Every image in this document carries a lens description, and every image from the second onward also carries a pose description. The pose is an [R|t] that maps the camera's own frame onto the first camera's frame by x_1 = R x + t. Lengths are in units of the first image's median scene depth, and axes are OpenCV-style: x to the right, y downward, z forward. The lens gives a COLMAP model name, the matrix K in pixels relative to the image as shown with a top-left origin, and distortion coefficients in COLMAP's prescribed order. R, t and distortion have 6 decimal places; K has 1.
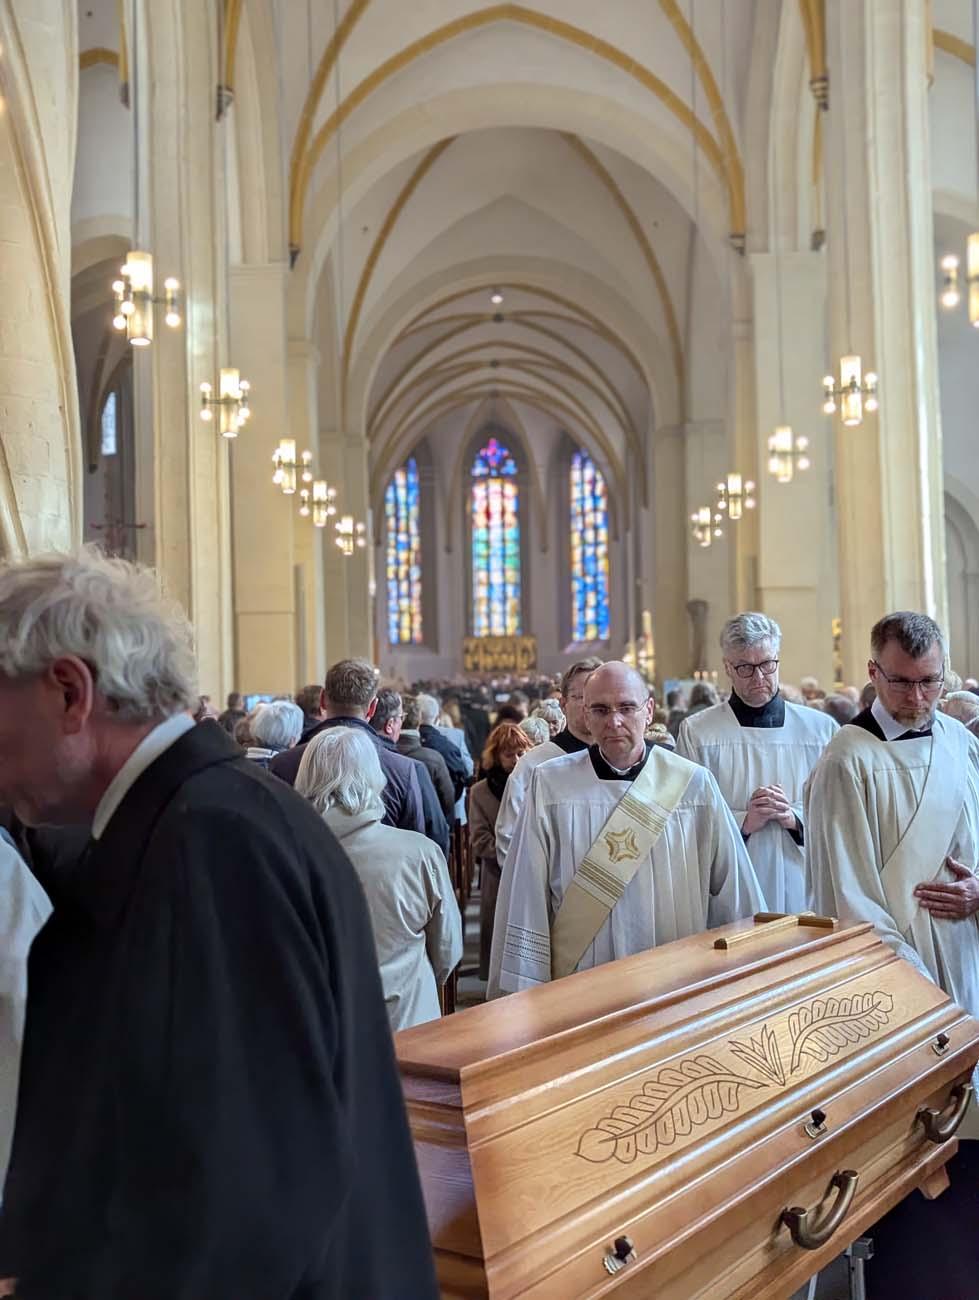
lens RADIAL K [[1352.9, 0, 460.6], [0, 1352.9, 649.8], [0, 0, 1]] dist [0.086565, -0.140164]
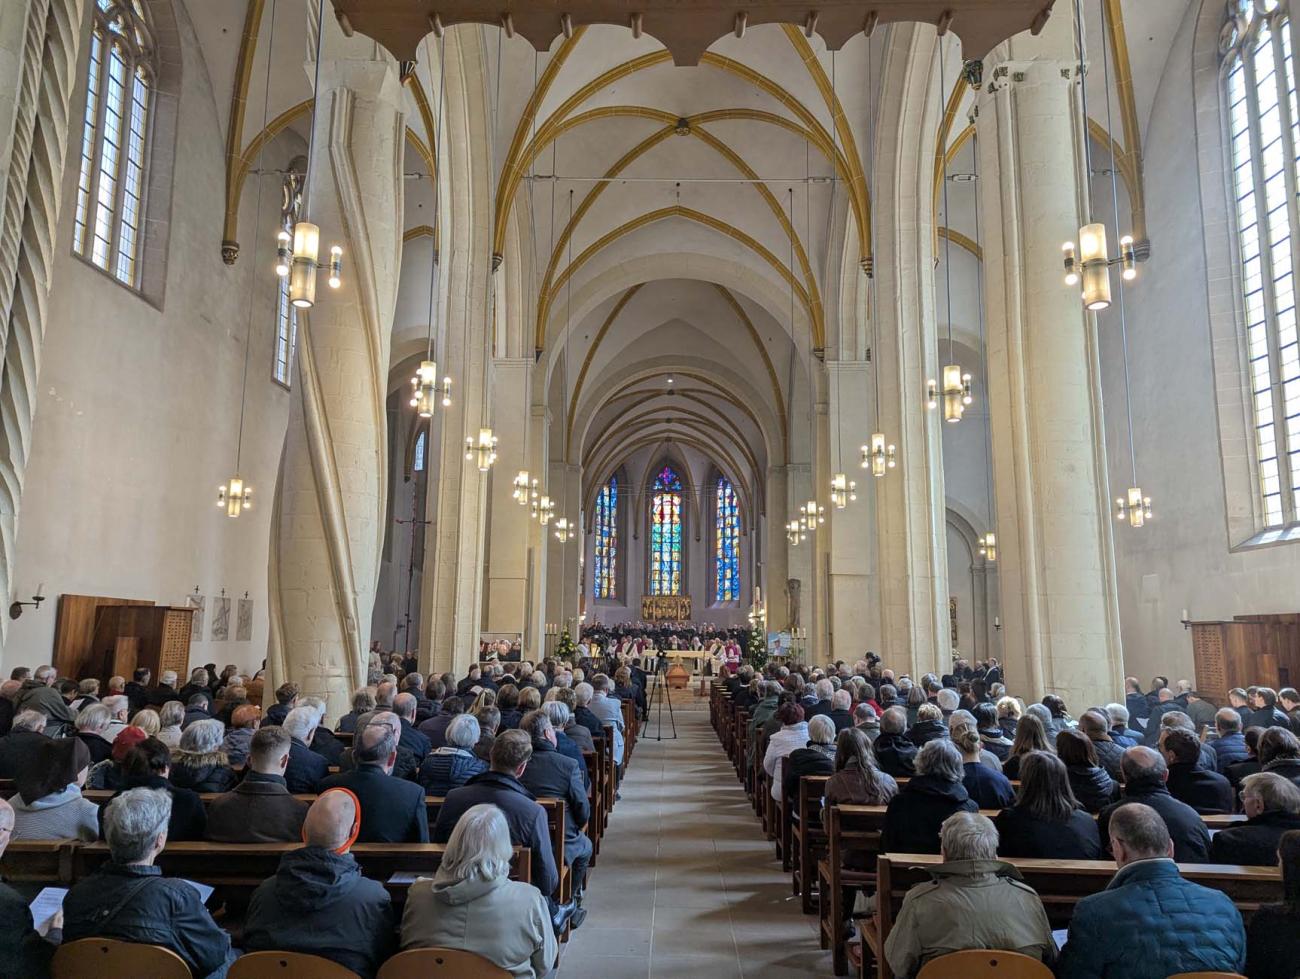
lens RADIAL K [[891.4, 0, 624.5], [0, 891.4, 497.6], [0, 0, 1]] dist [0.075909, -0.003765]
pose [[0.999050, 0.033560, -0.027792, 0.005671], [-0.036547, 0.992686, -0.115064, -0.002803], [0.023727, 0.115971, 0.992969, -0.005896]]
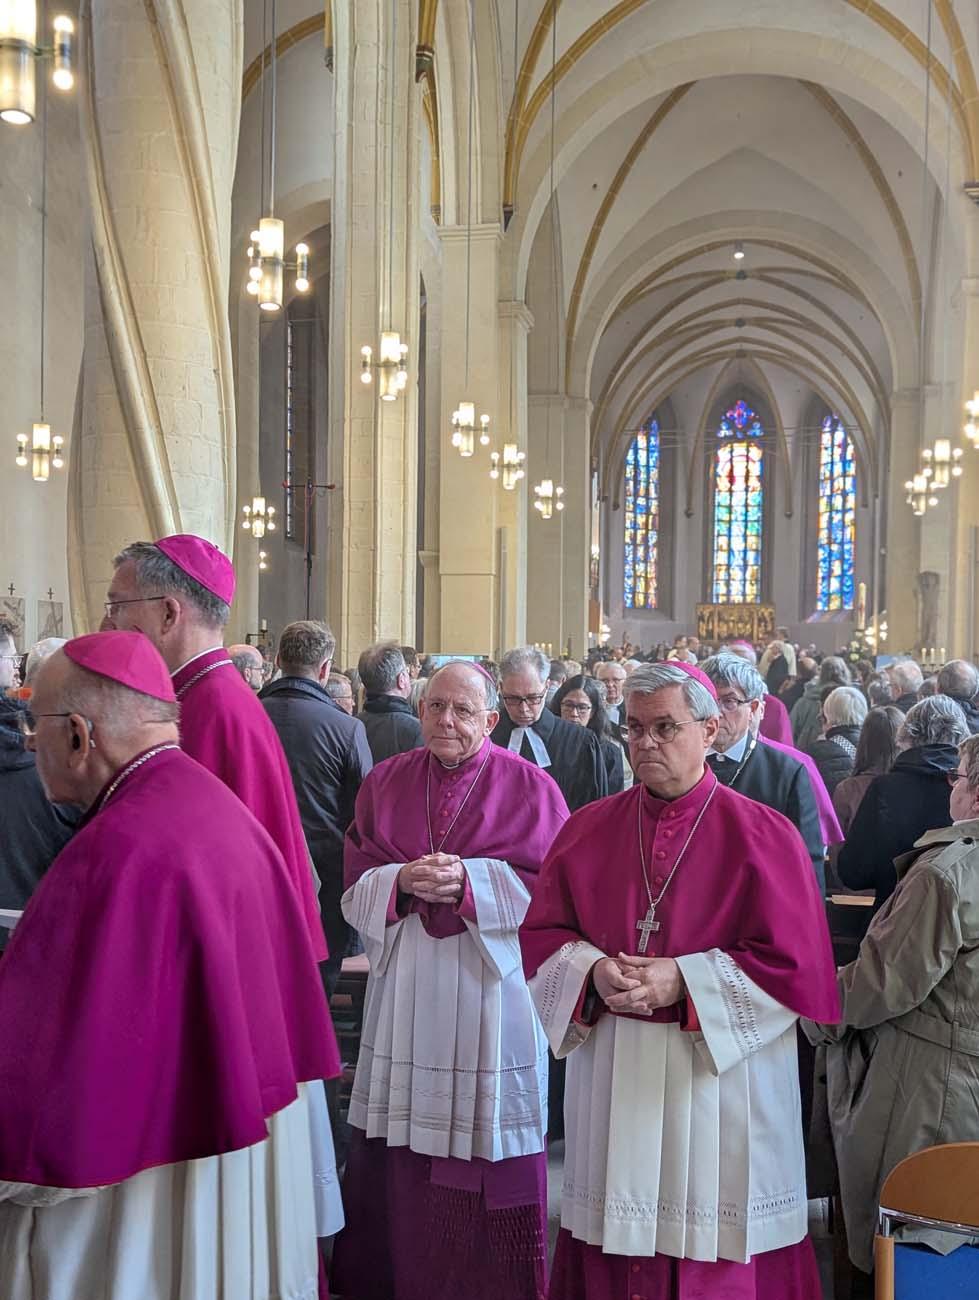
lens RADIAL K [[1357.9, 0, 489.5], [0, 1357.9, 650.0], [0, 0, 1]] dist [0.103100, -0.134677]
pose [[0.985311, 0.035637, -0.167008, 0.019208], [-0.031077, 0.999071, 0.029841, -0.000674], [0.167916, -0.024212, 0.985504, 0.001222]]
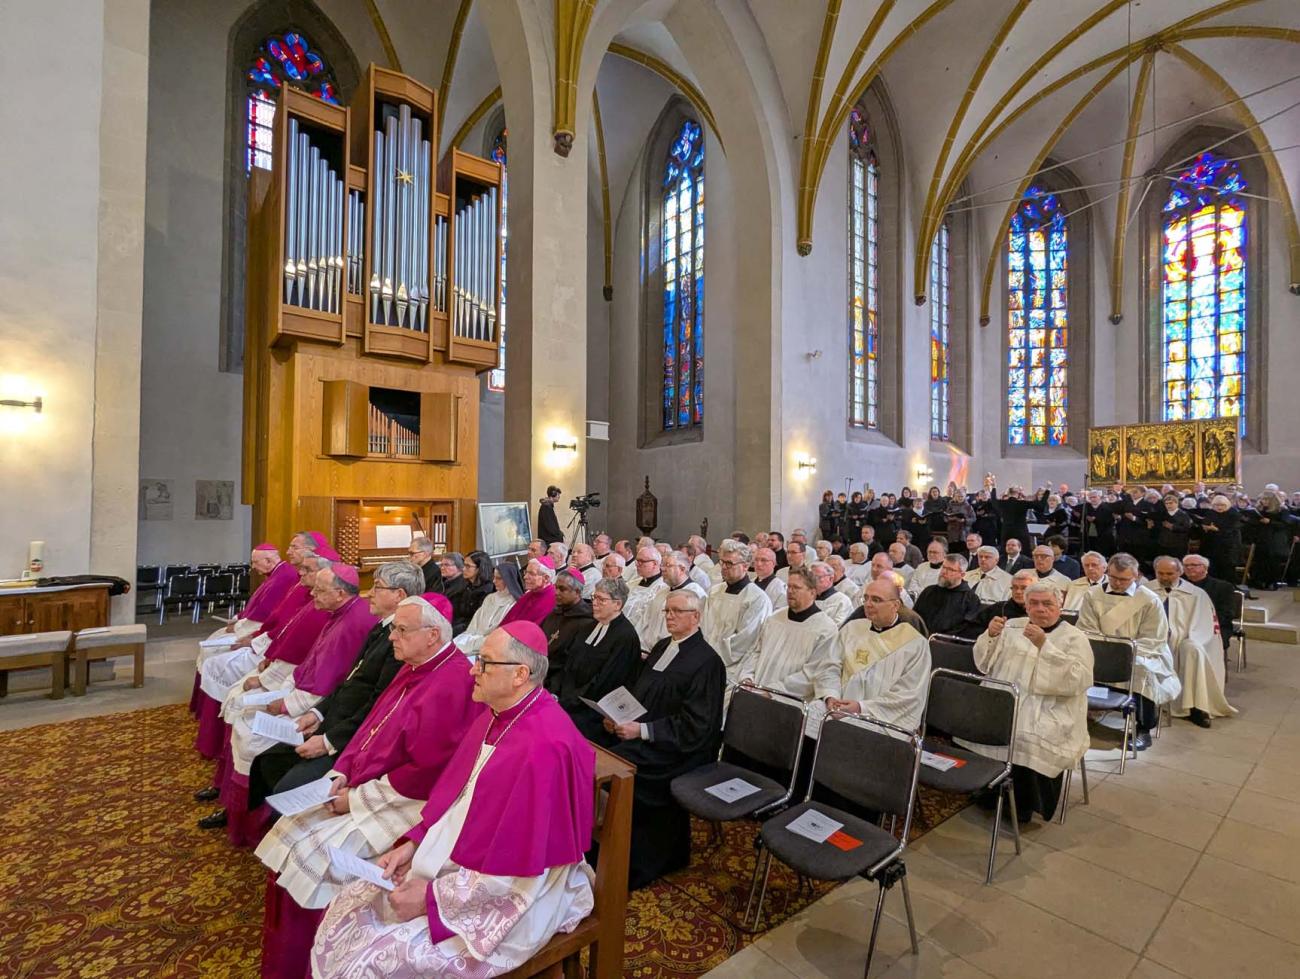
lens RADIAL K [[617.0, 0, 650.0], [0, 617.0, 489.5], [0, 0, 1]] dist [0.000722, -0.000550]
pose [[0.640060, 0.013808, -0.768201, 0.100859], [0.003634, 0.999773, 0.020998, 0.013897], [0.768316, -0.016232, 0.639865, 0.640049]]
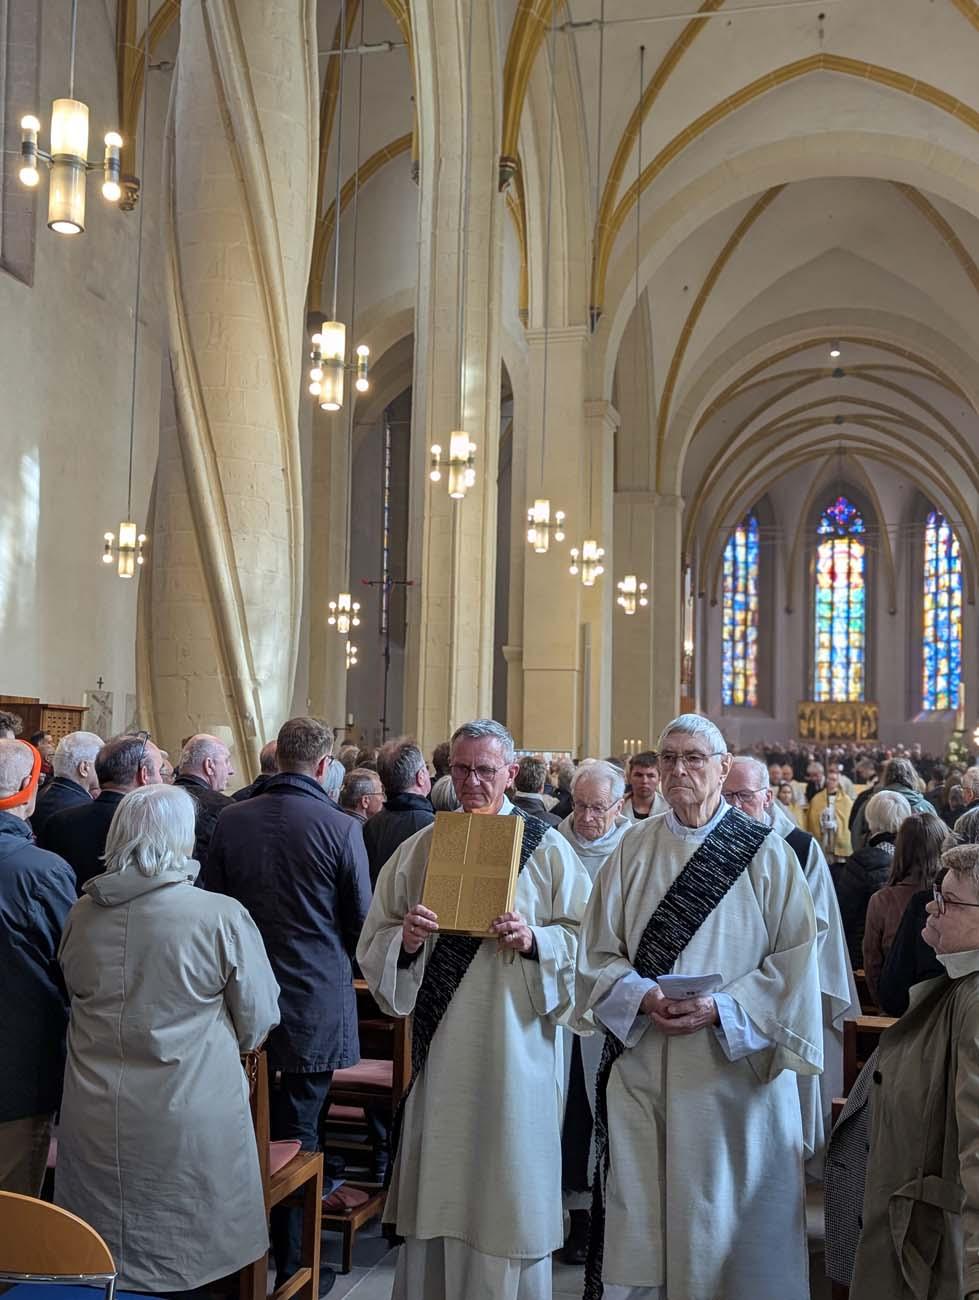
lens RADIAL K [[1357.9, 0, 489.5], [0, 1357.9, 650.0], [0, 0, 1]] dist [0.103100, -0.134677]
pose [[0.969303, 0.028046, -0.244266, 0.025289], [-0.038418, 0.998547, -0.037800, -0.000952], [0.242850, 0.046023, 0.968971, 0.004743]]
